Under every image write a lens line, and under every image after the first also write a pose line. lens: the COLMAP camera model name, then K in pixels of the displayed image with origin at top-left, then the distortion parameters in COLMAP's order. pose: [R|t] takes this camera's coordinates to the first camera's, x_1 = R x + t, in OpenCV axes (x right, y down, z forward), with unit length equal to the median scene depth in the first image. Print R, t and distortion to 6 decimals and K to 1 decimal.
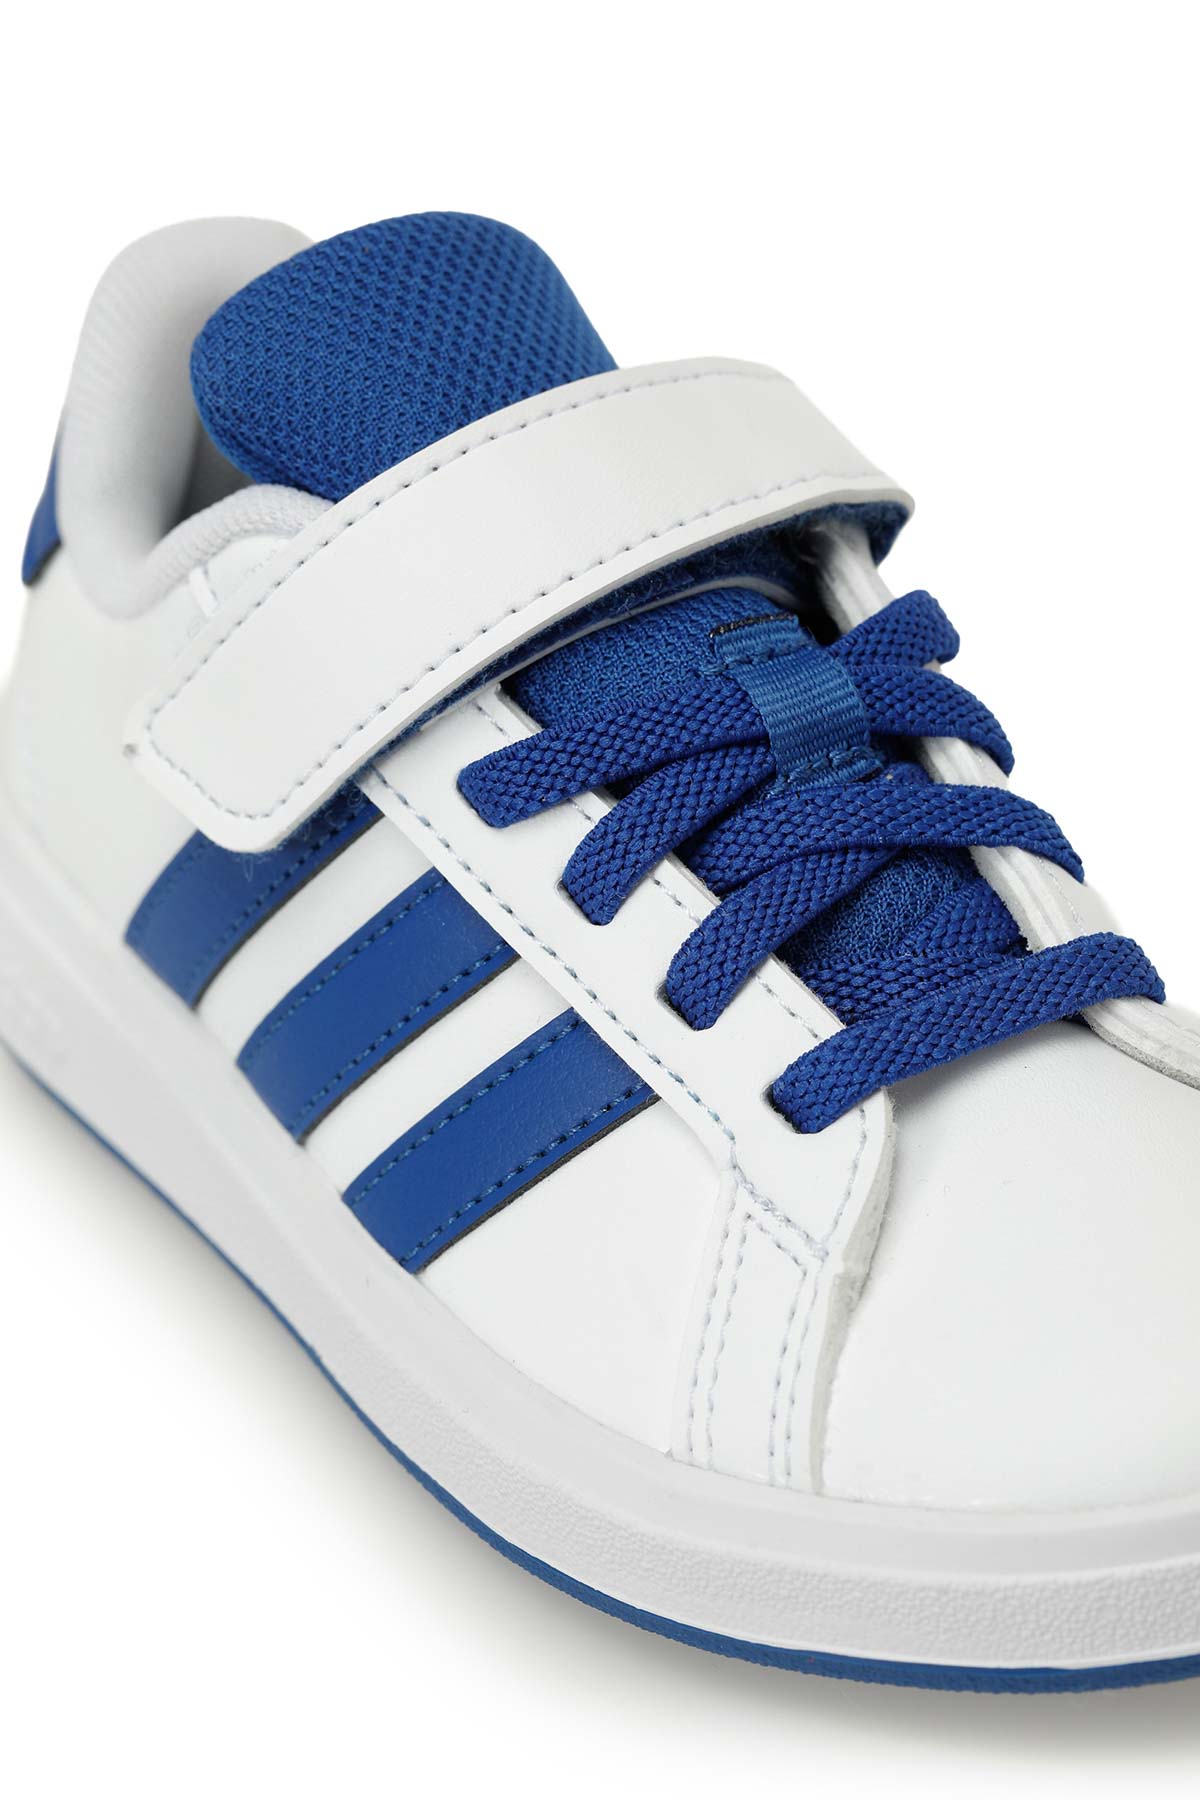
lens RADIAL K [[5297.2, 0, 599.0], [0, 5297.2, 889.0], [0, 0, 1]] dist [0.065868, 0.000000]
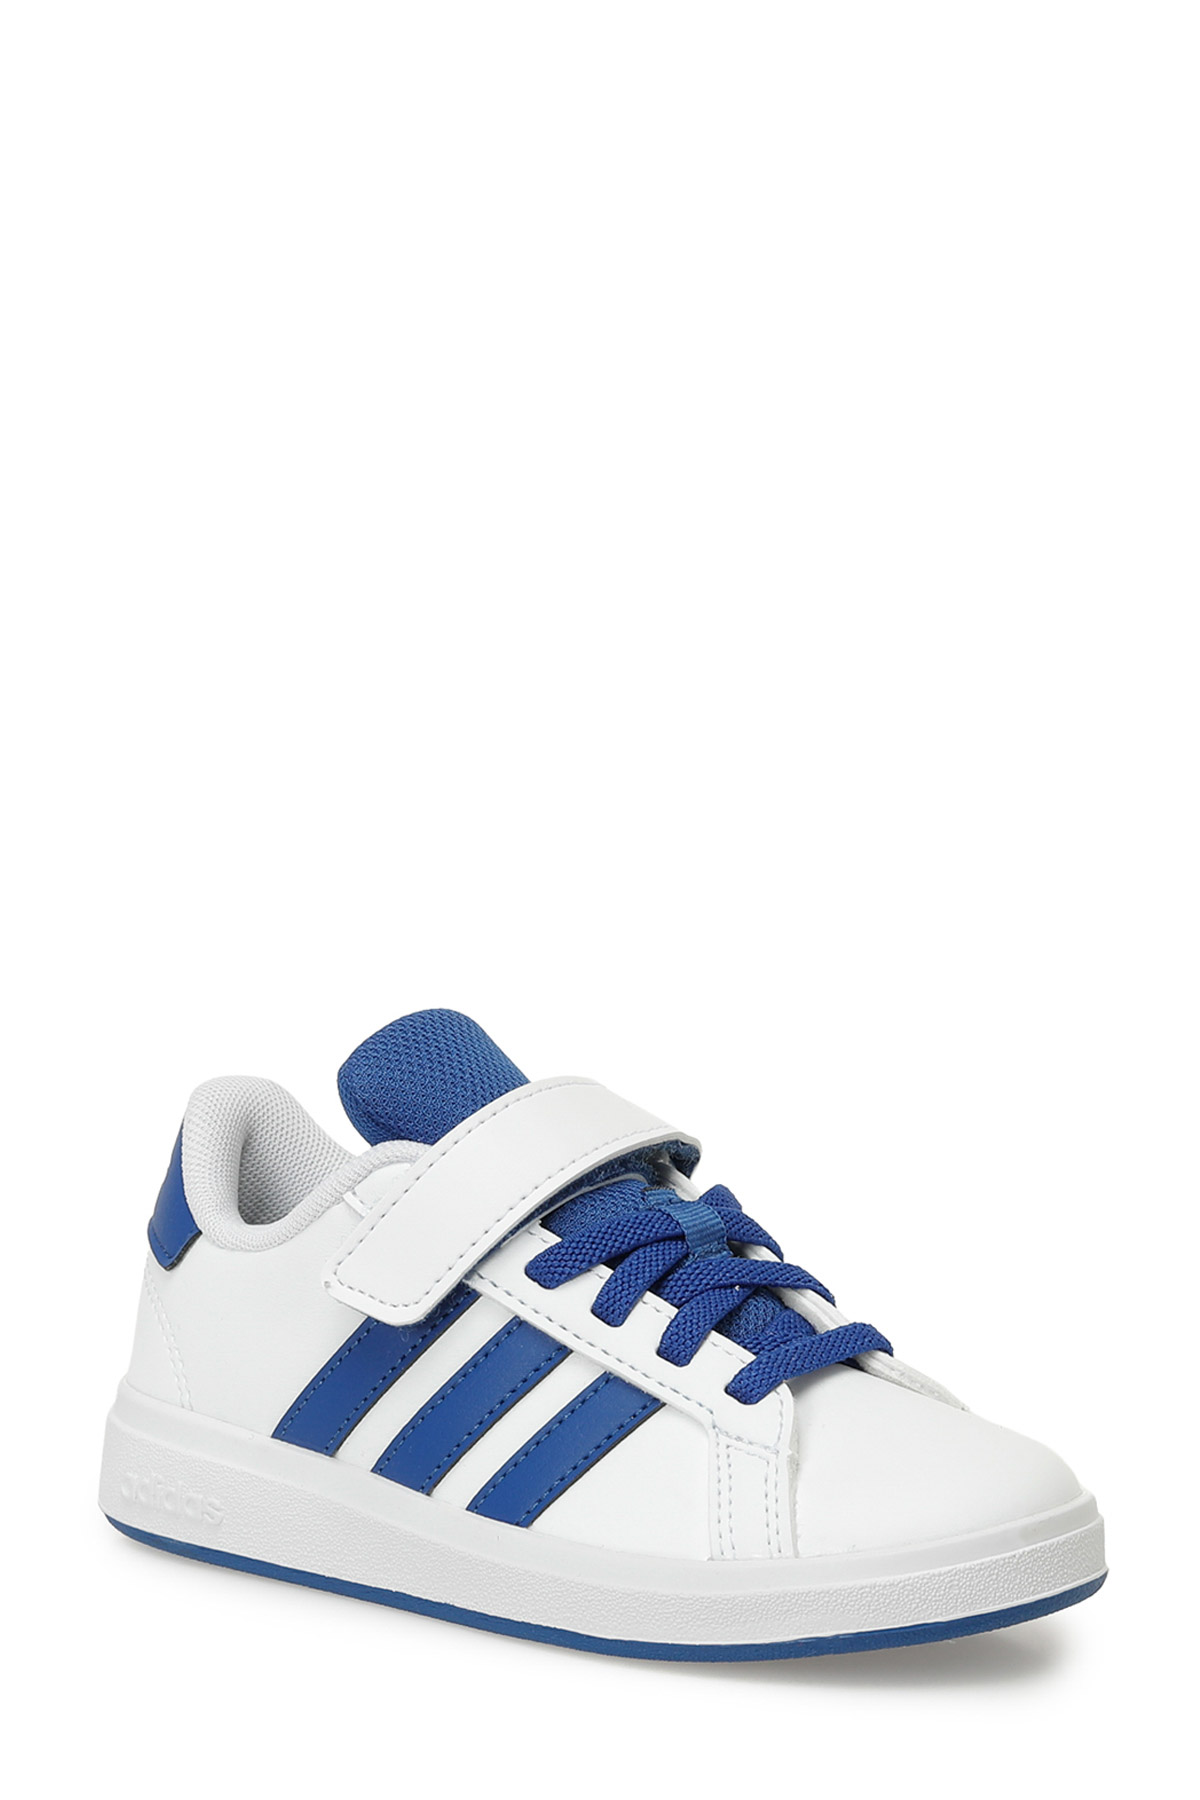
lens RADIAL K [[5297.2, 0, 604.4], [0, 5297.2, 905.4], [0, 0, 1]] dist [0.065868, 0.000000]
pose [[0.965816, -0.028830, 0.257620, -0.493343], [0.104717, 0.952493, -0.285991, 0.409002], [-0.237137, 0.303192, 0.922952, -0.823198]]
